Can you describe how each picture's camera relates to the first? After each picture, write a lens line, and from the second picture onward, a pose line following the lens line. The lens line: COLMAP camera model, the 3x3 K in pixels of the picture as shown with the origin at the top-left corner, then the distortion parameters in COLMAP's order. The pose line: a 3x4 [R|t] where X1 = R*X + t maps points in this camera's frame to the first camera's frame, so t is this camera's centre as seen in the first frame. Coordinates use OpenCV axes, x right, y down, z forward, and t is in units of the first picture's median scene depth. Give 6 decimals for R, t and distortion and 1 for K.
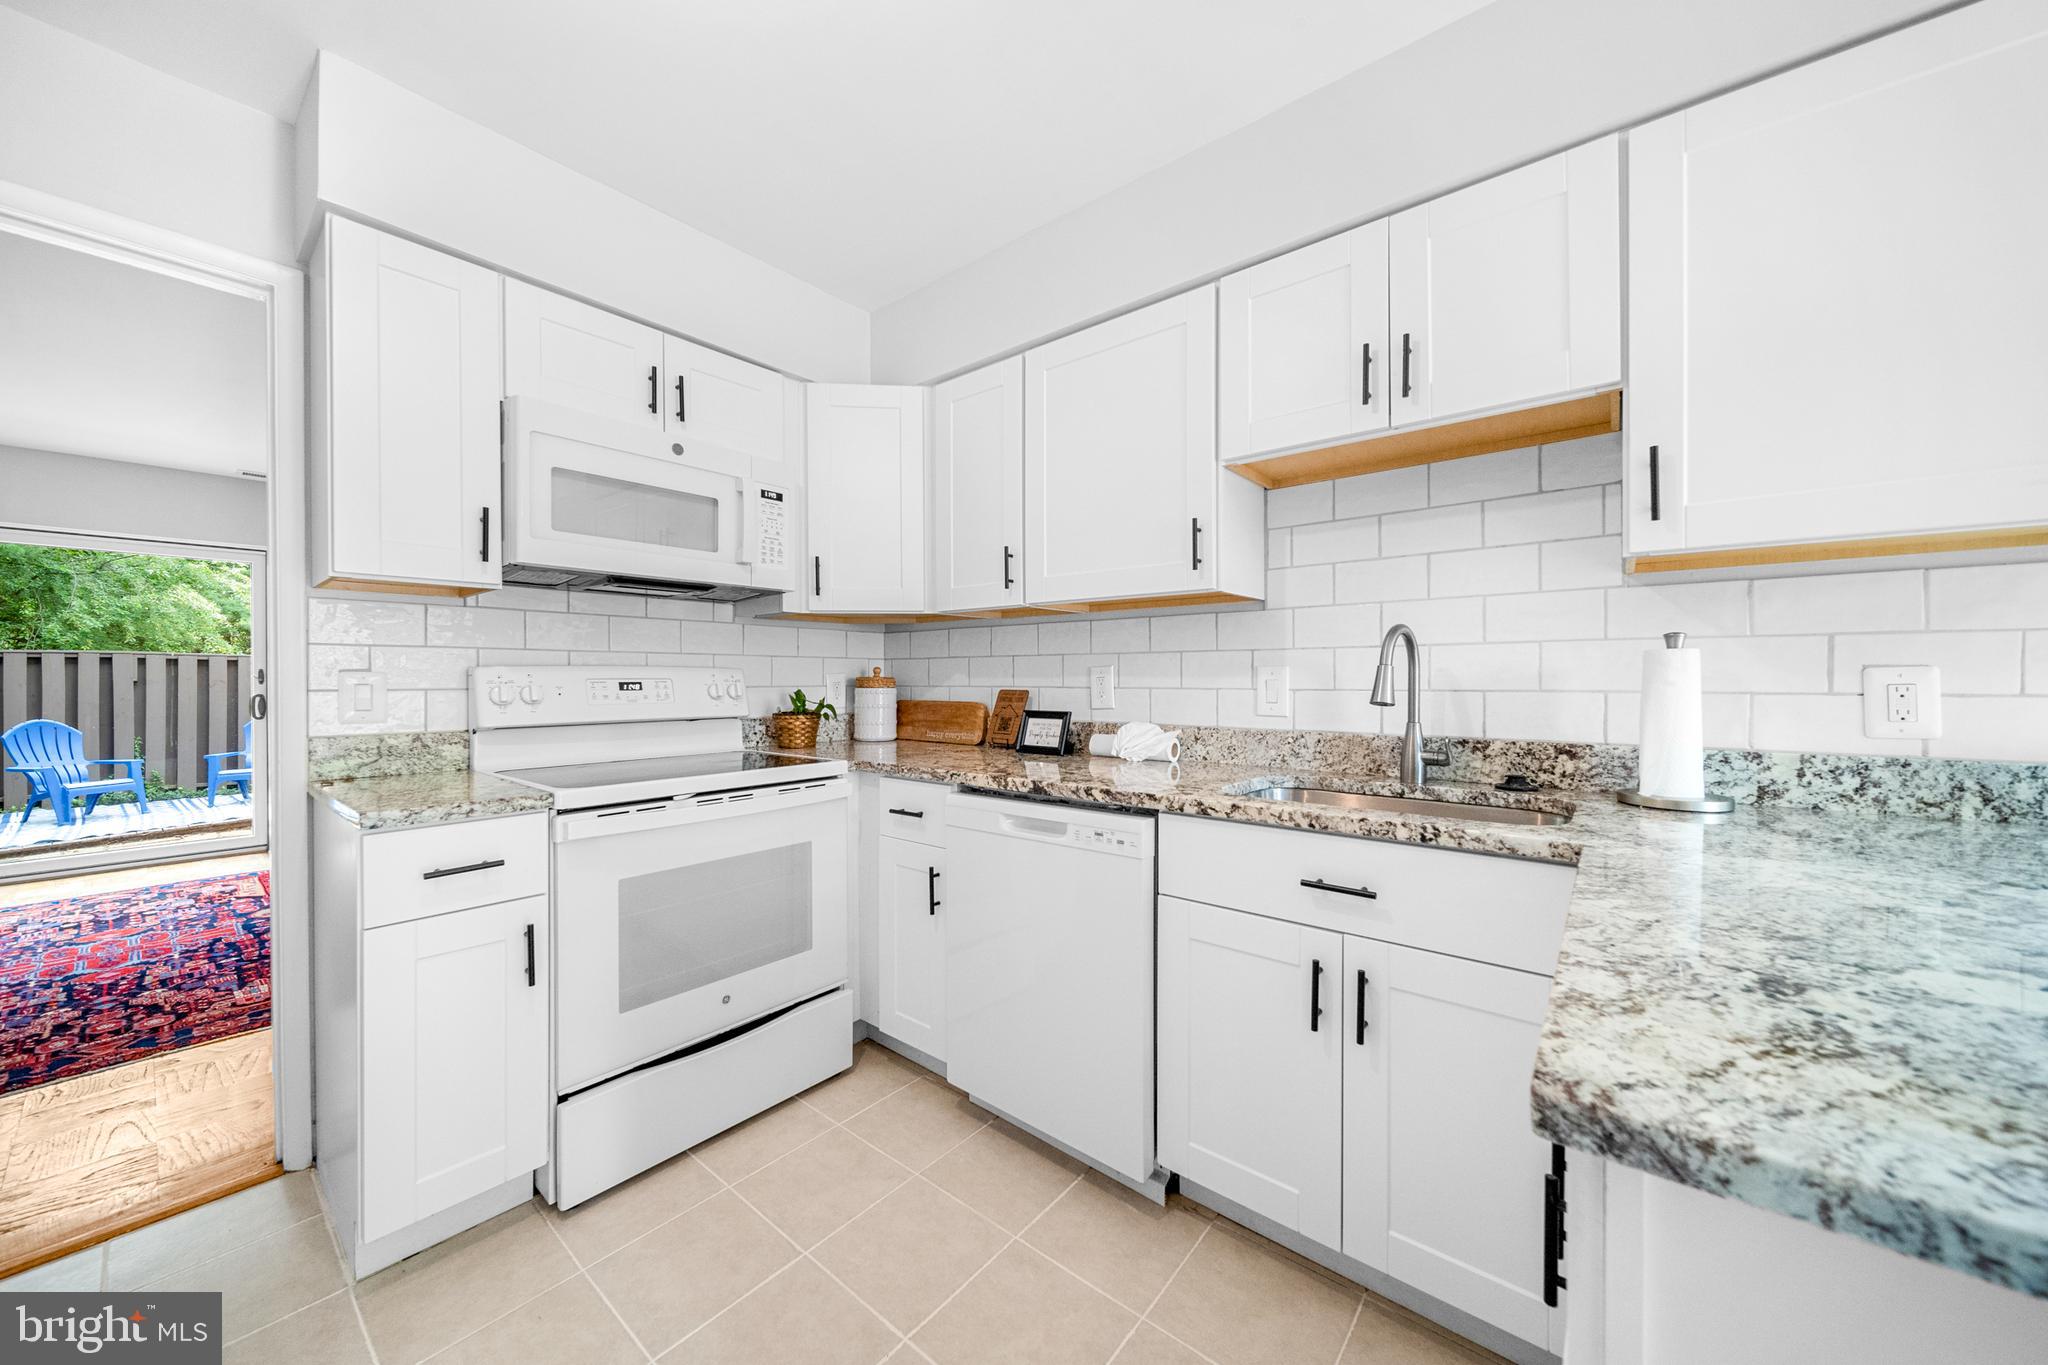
lens RADIAL K [[725.4, 0, 1024.0], [0, 725.4, 682.5], [0, 0, 1]] dist [-0.000539, -0.000331]
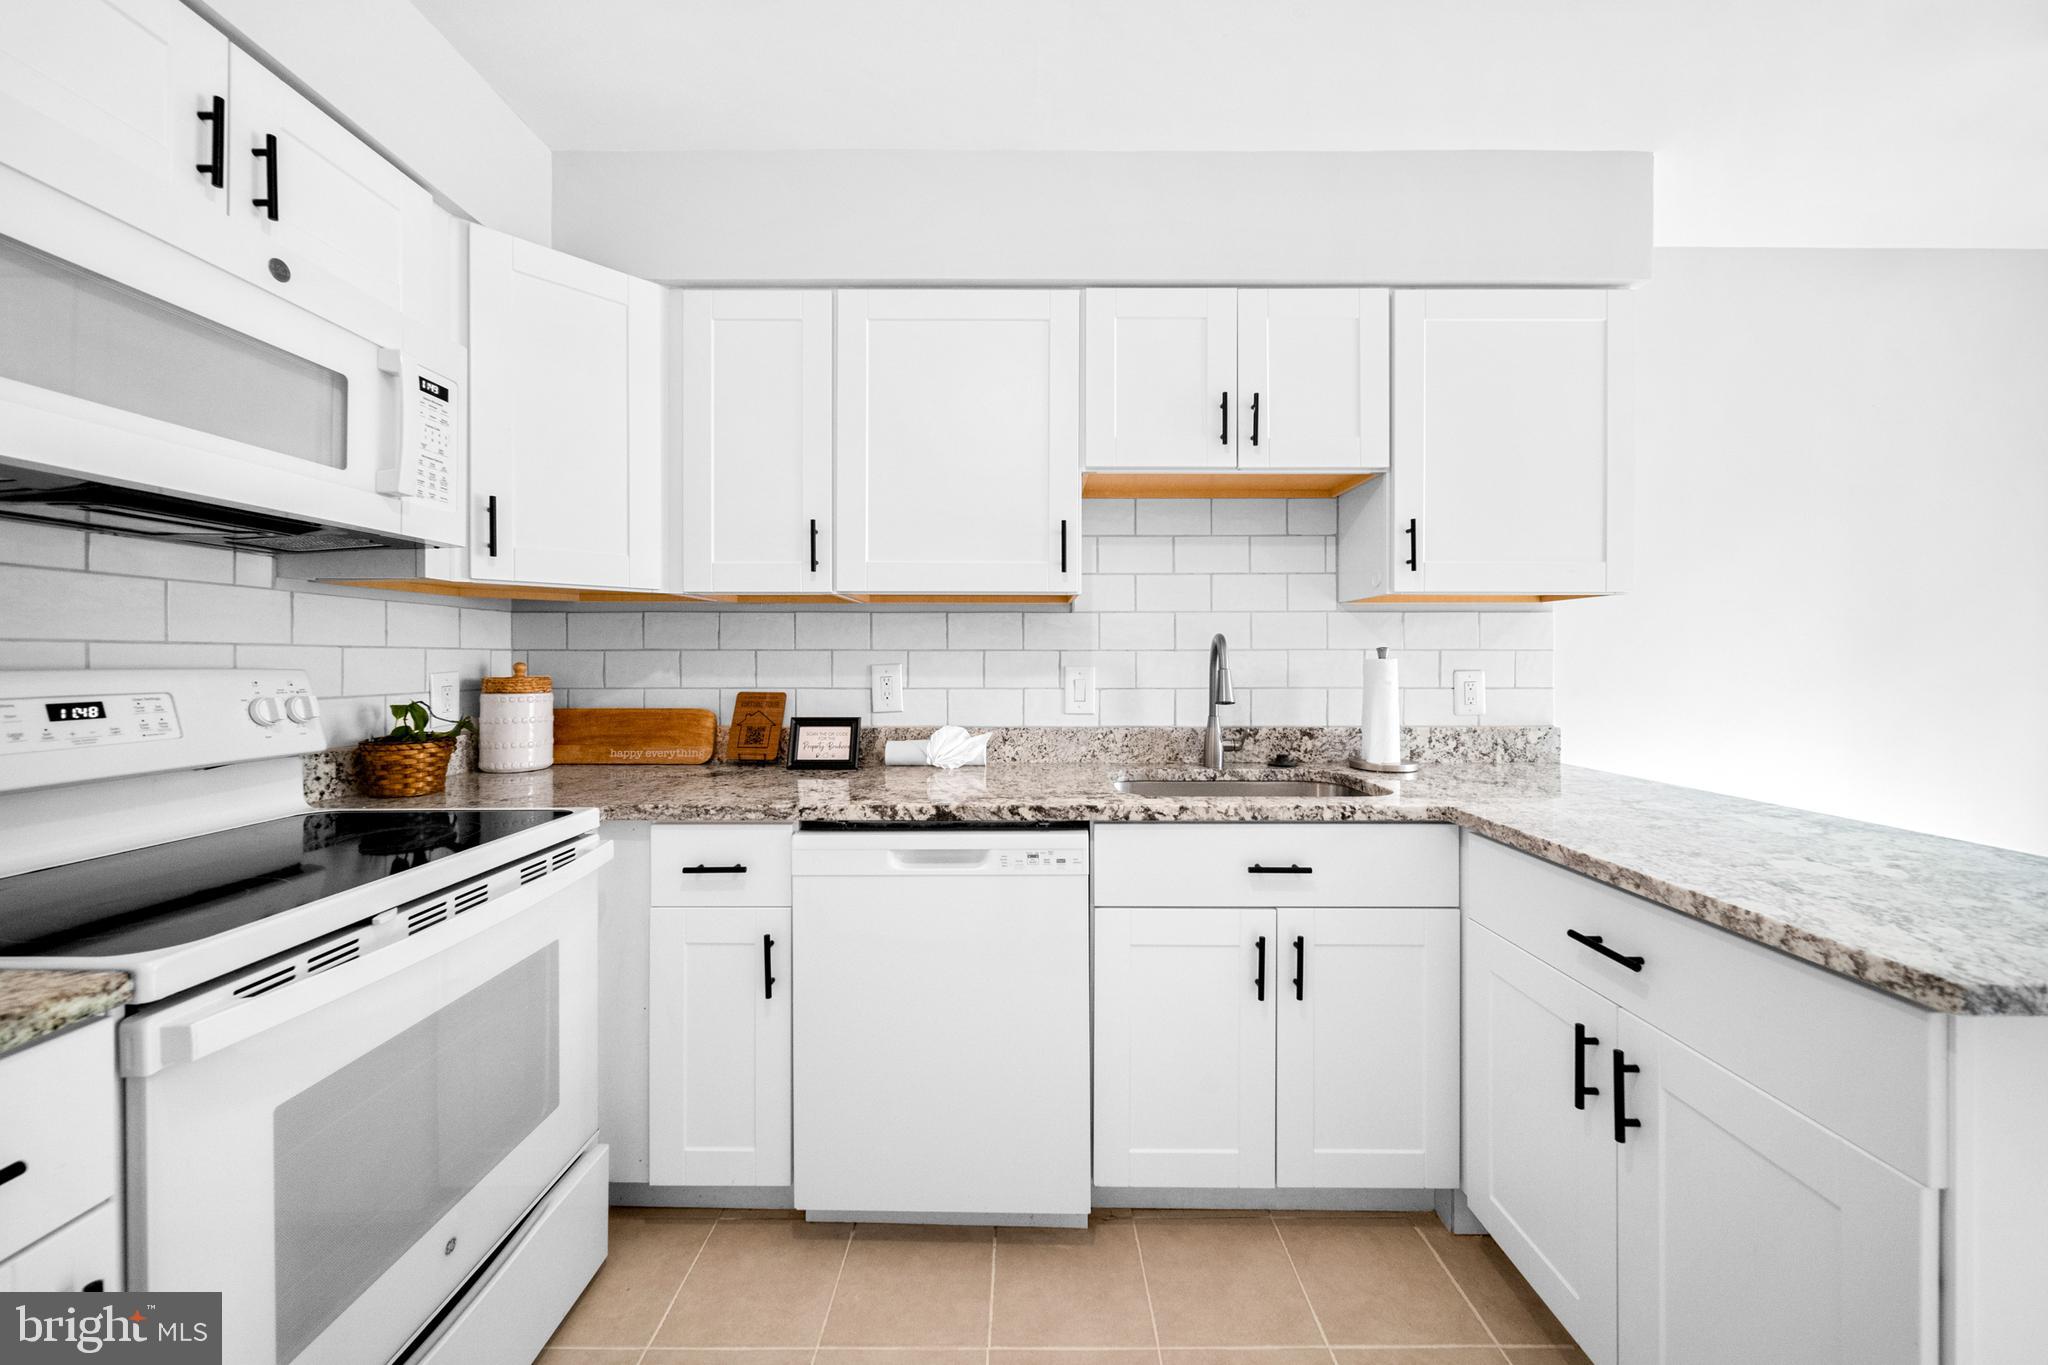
lens RADIAL K [[735.8, 0, 1026.3], [0, 735.8, 658.8], [0, 0, 1]] dist [0.000519, -0.000328]
pose [[0.773467, 0.001219, 0.633836, -0.421751], [0.002972, 0.999980, -0.005550, -0.029967], [-0.633830, 0.006177, 0.773448, 0.242756]]
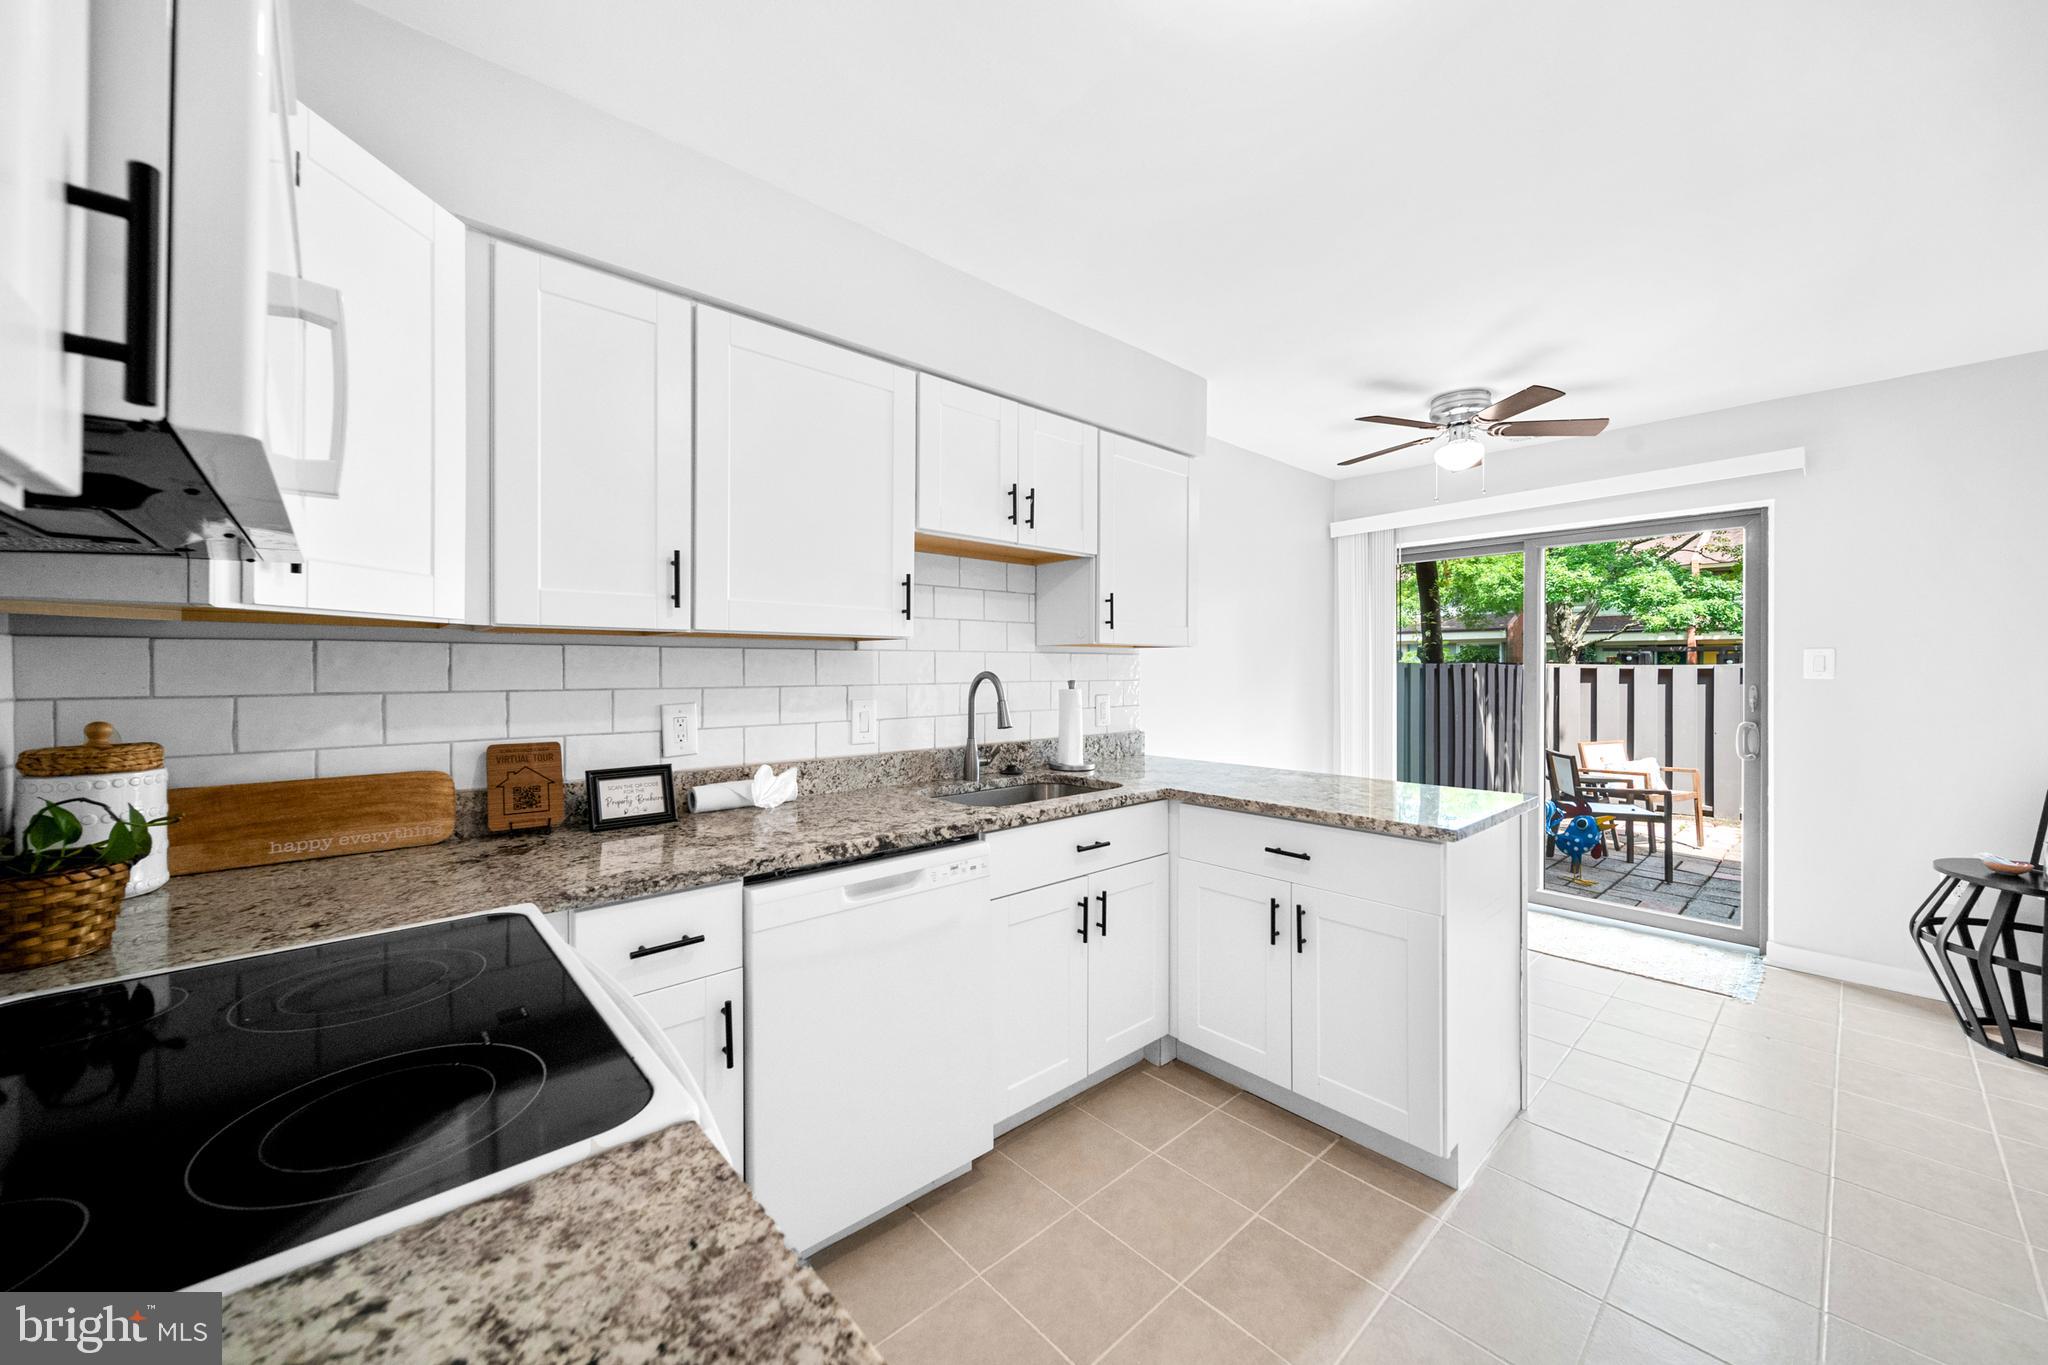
lens RADIAL K [[752.5, 0, 1010.8], [0, 752.5, 671.2], [0, 0, 1]] dist [0.002261, -0.000206]
pose [[0.157086, -0.002884, 0.987581, -0.848428], [0.007065, 0.999973, 0.001797, -0.073154], [-0.987560, 0.006695, 0.157102, 0.630552]]
